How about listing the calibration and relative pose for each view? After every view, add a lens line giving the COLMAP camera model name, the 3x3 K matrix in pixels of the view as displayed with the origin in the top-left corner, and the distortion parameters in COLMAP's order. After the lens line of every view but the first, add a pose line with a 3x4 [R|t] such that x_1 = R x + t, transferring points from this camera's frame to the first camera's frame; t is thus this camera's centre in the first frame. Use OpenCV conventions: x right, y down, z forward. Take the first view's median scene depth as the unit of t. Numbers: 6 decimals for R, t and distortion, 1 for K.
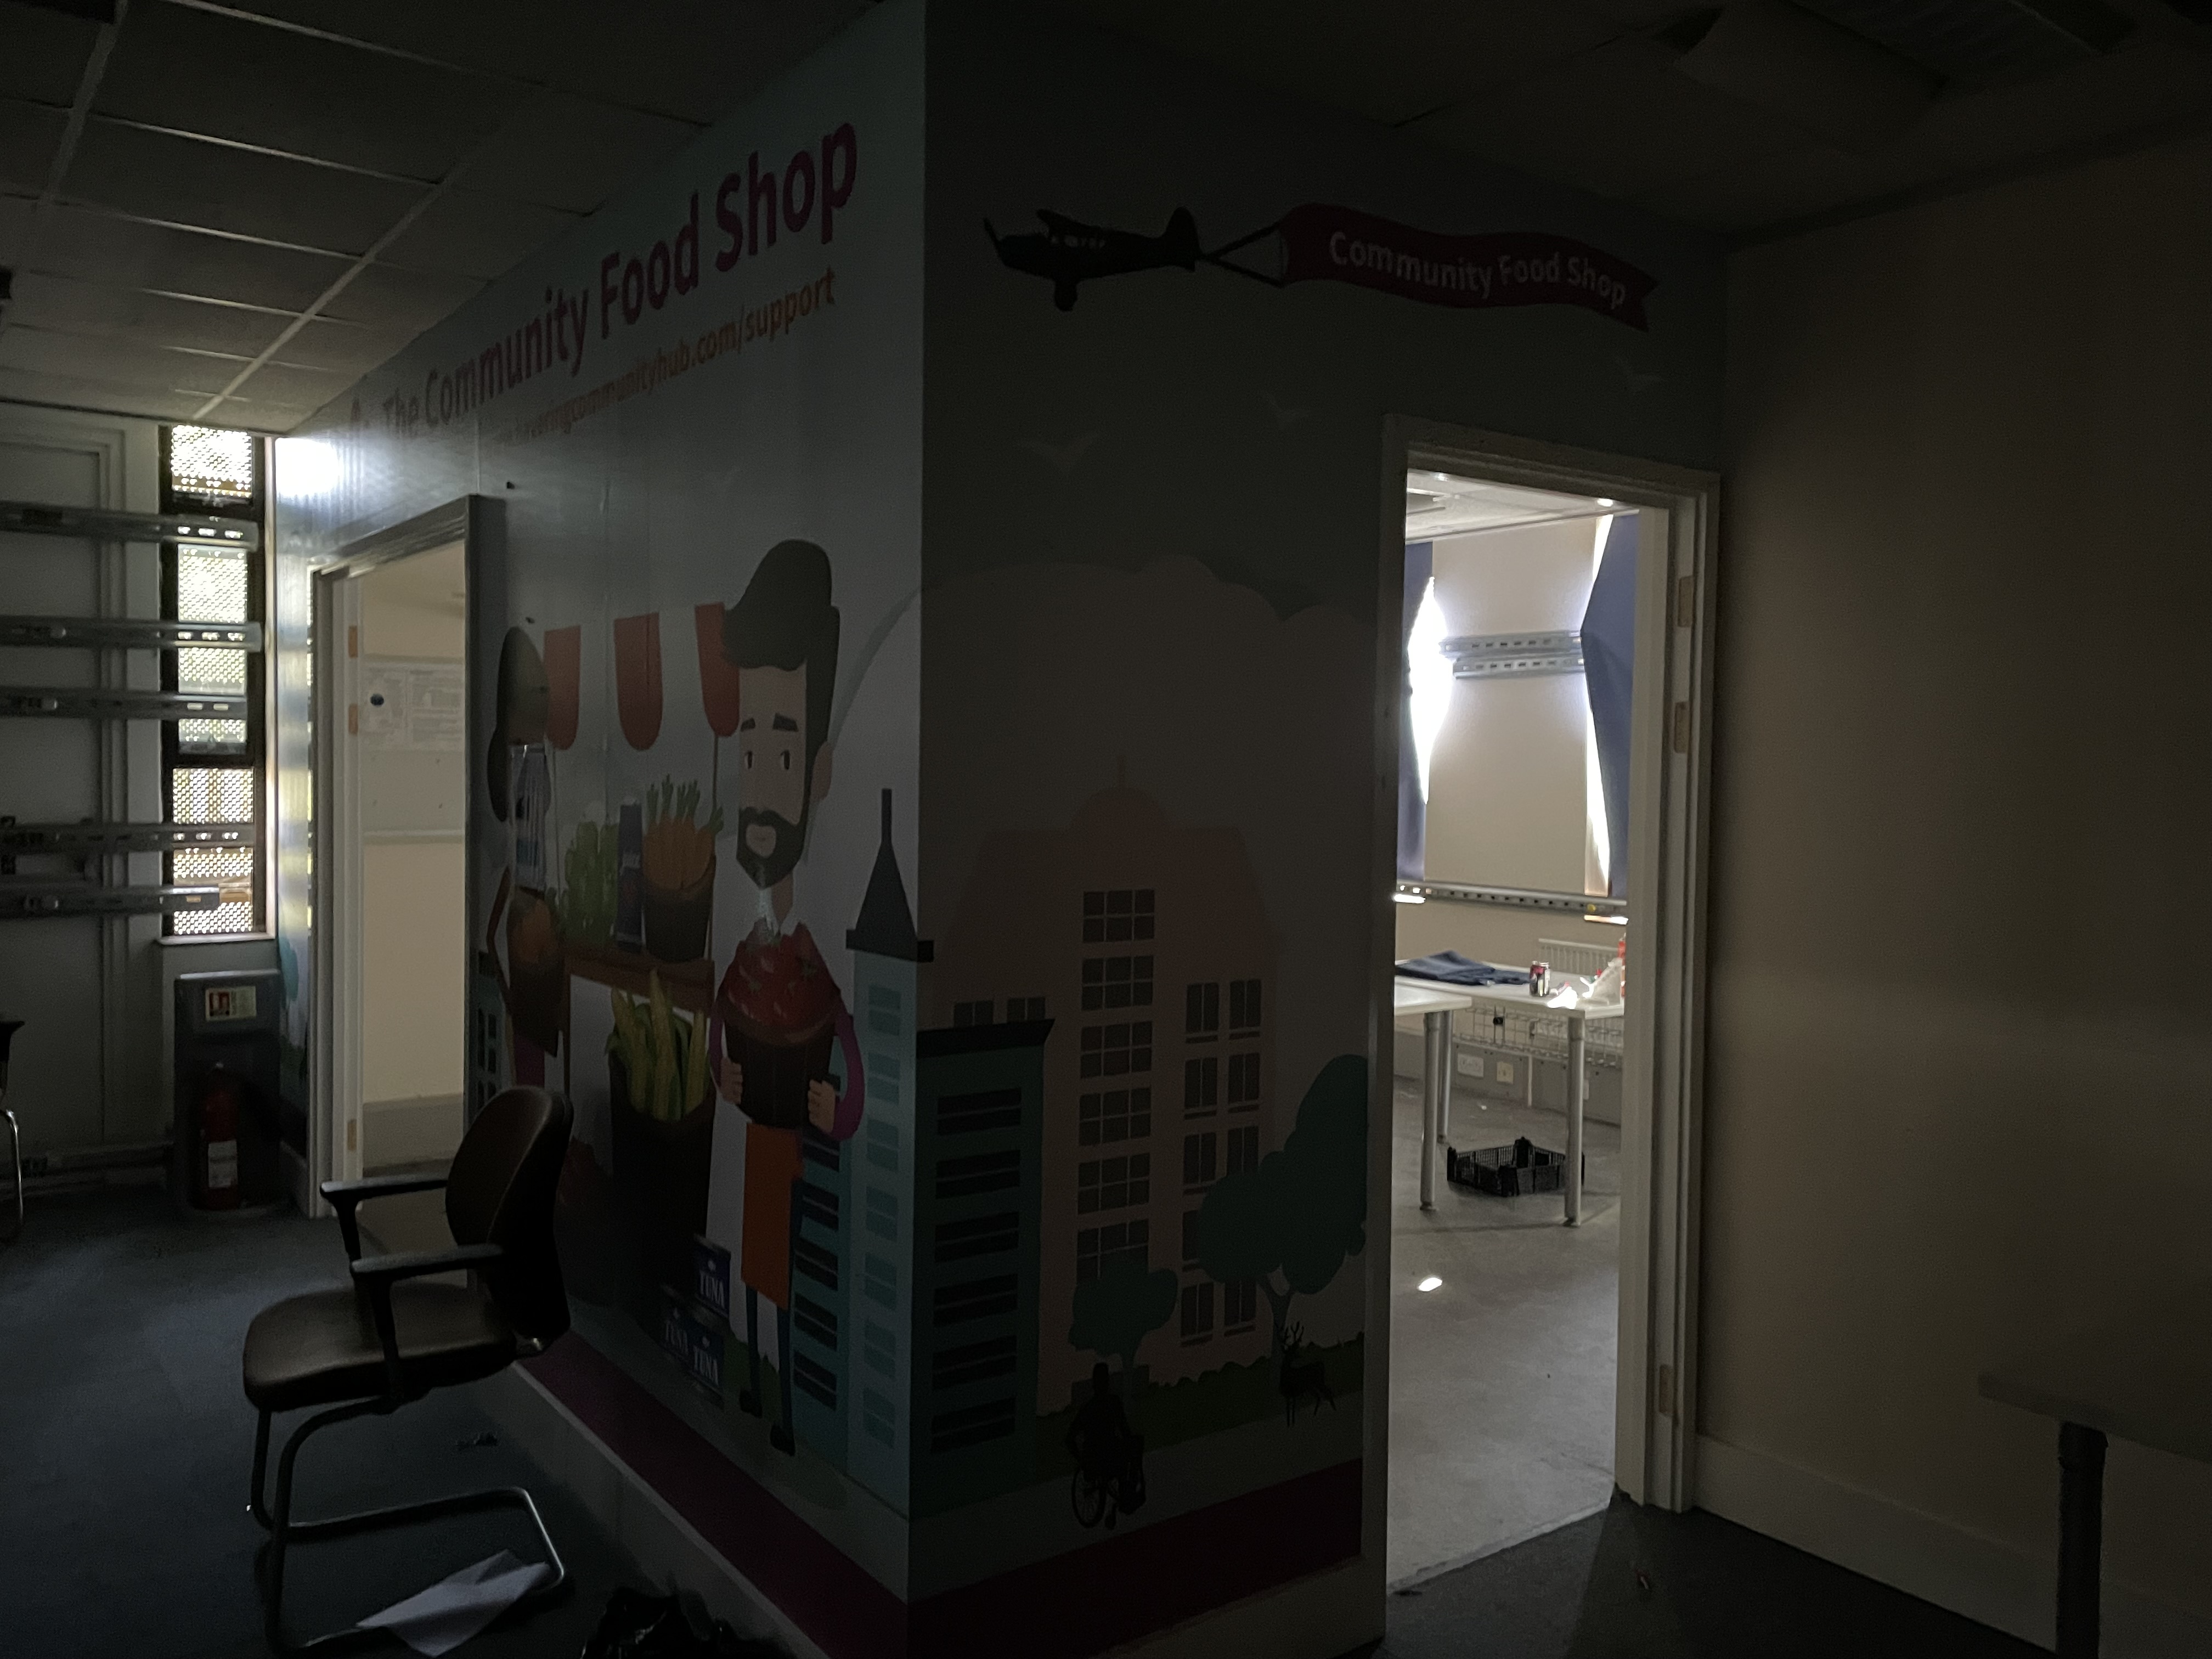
lens RADIAL K [[1668.3, 0, 1122.2], [0, 1668.3, 819.2], [0, 0, 1]] dist [0.077392, -0.104874]
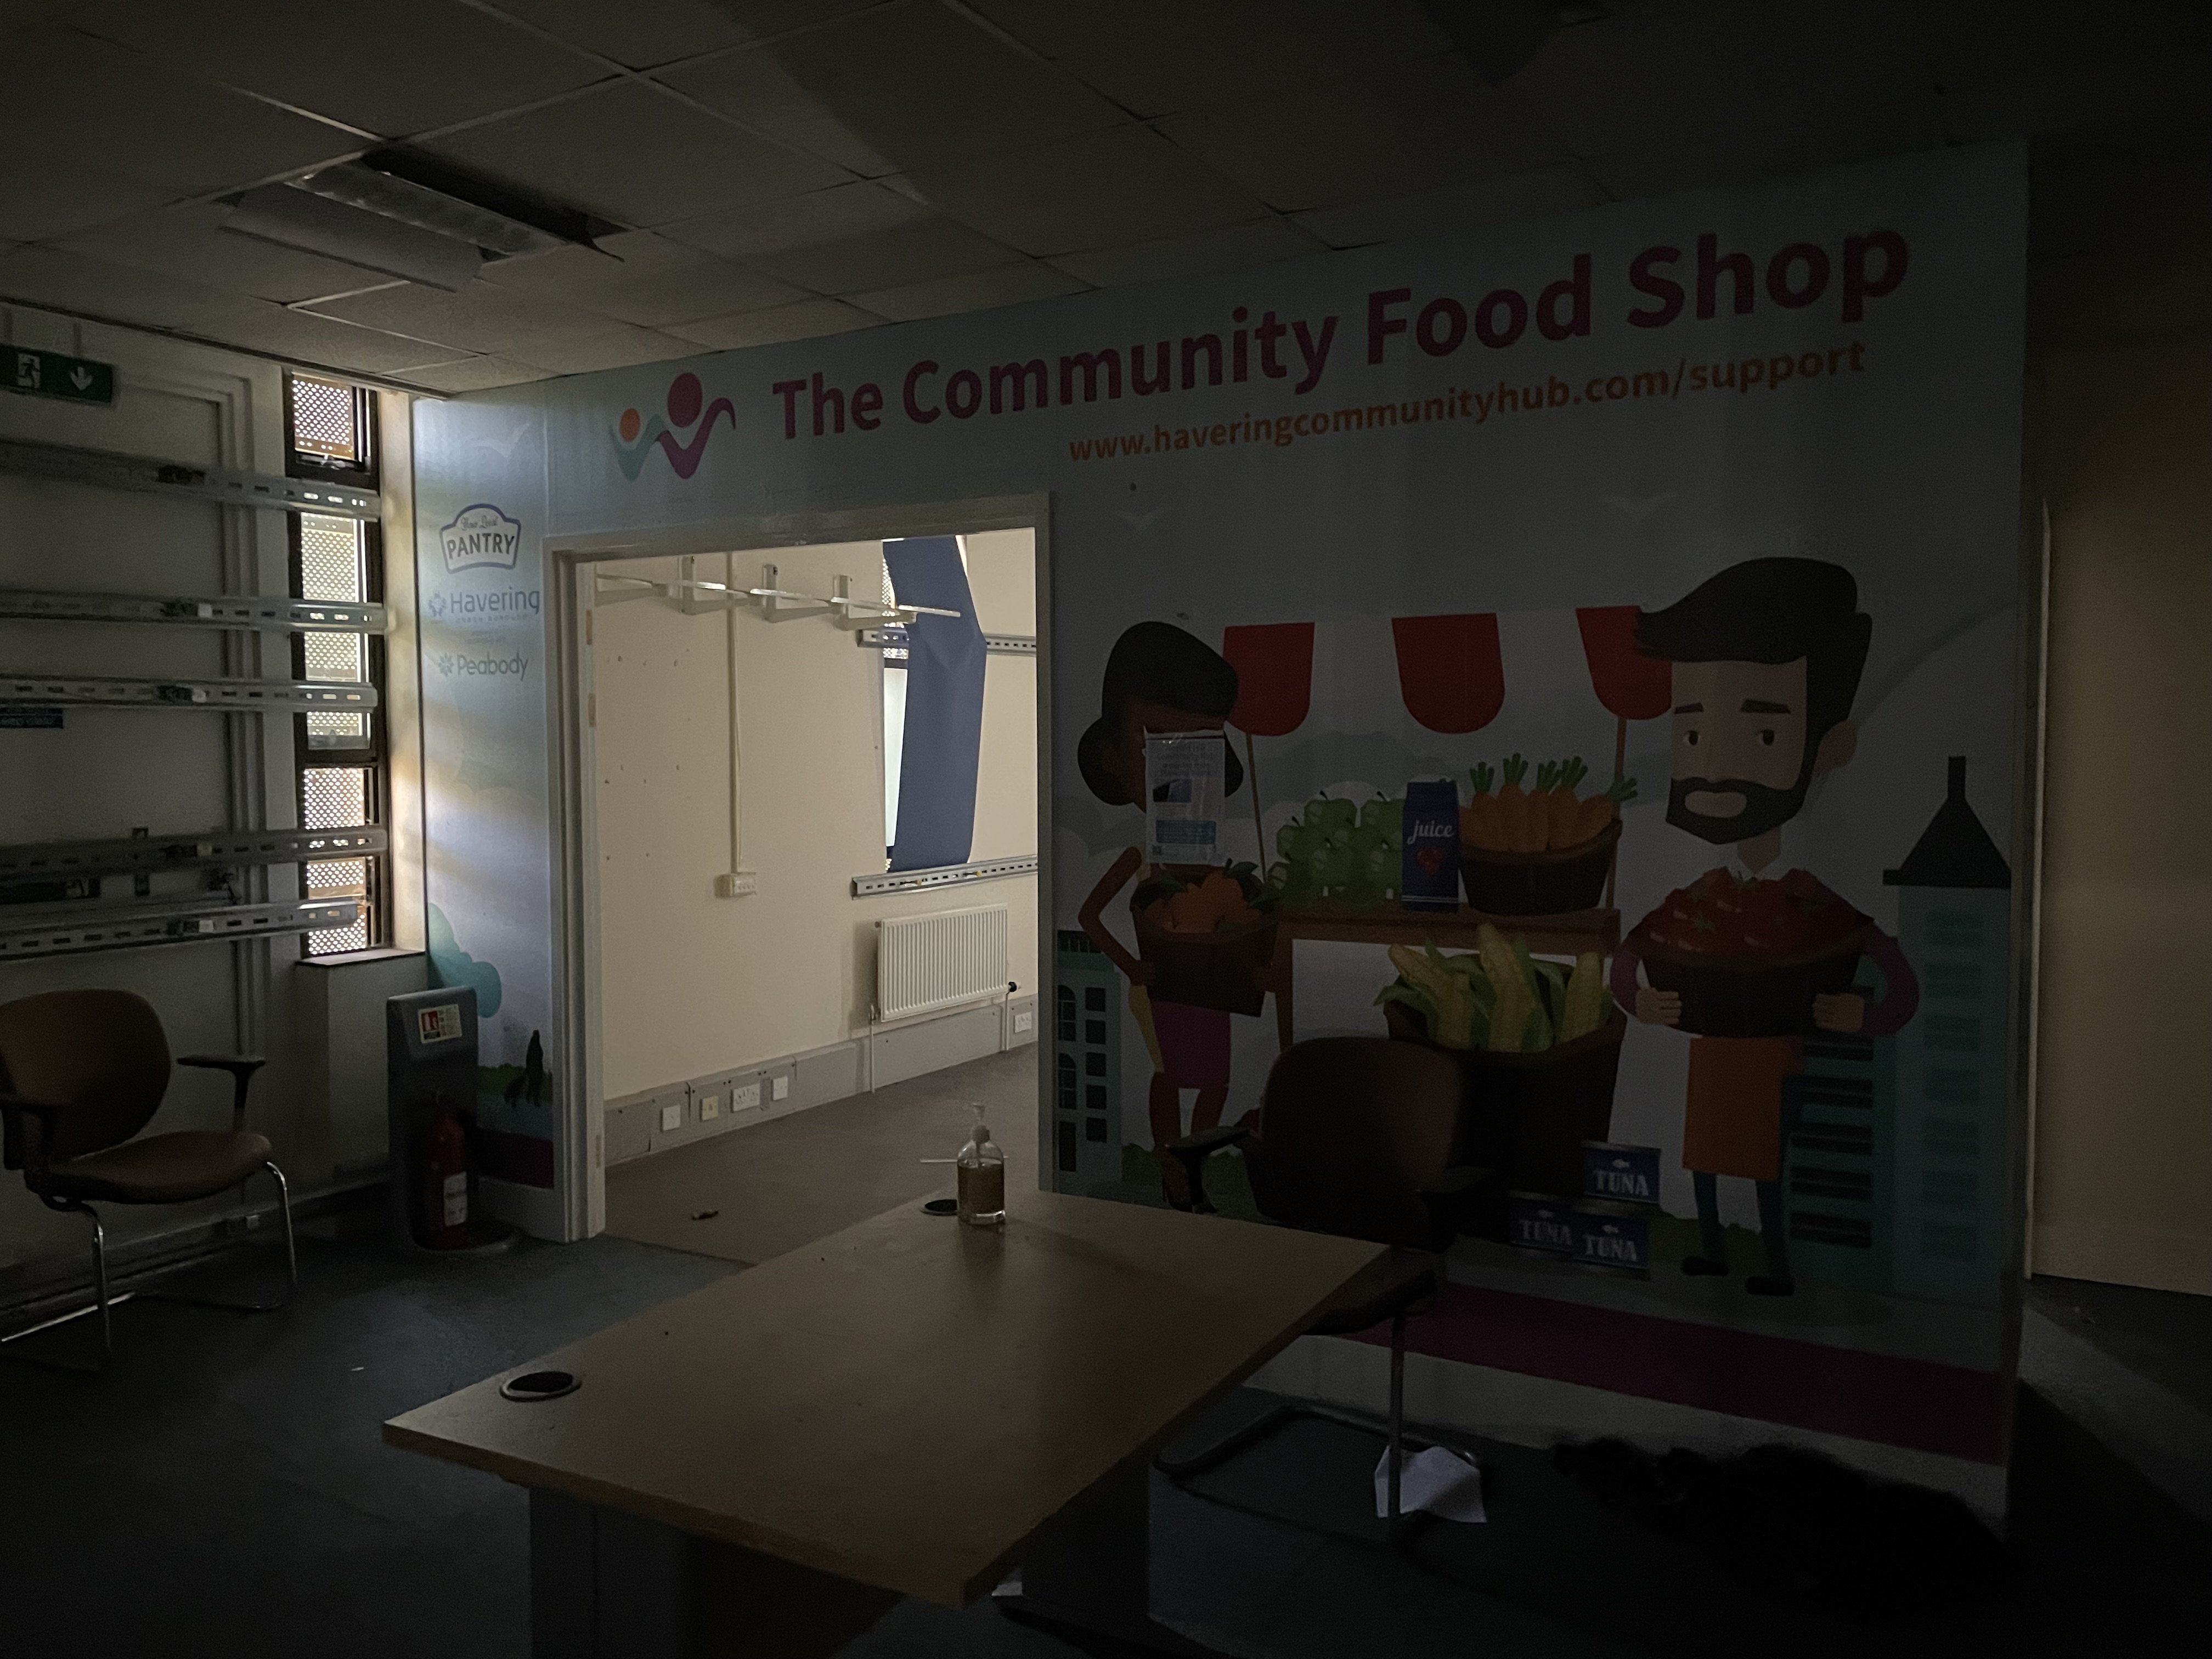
lens RADIAL K [[1668.3, 0, 1098.8], [0, 1668.3, 832.5], [0, 0, 1]] dist [0.077392, -0.104874]
pose [[0.917874, -0.038752, 0.394974, -0.844172], [0.031169, 0.999186, 0.025601, -0.009159], [-0.395645, -0.011188, 0.918335, 0.044724]]
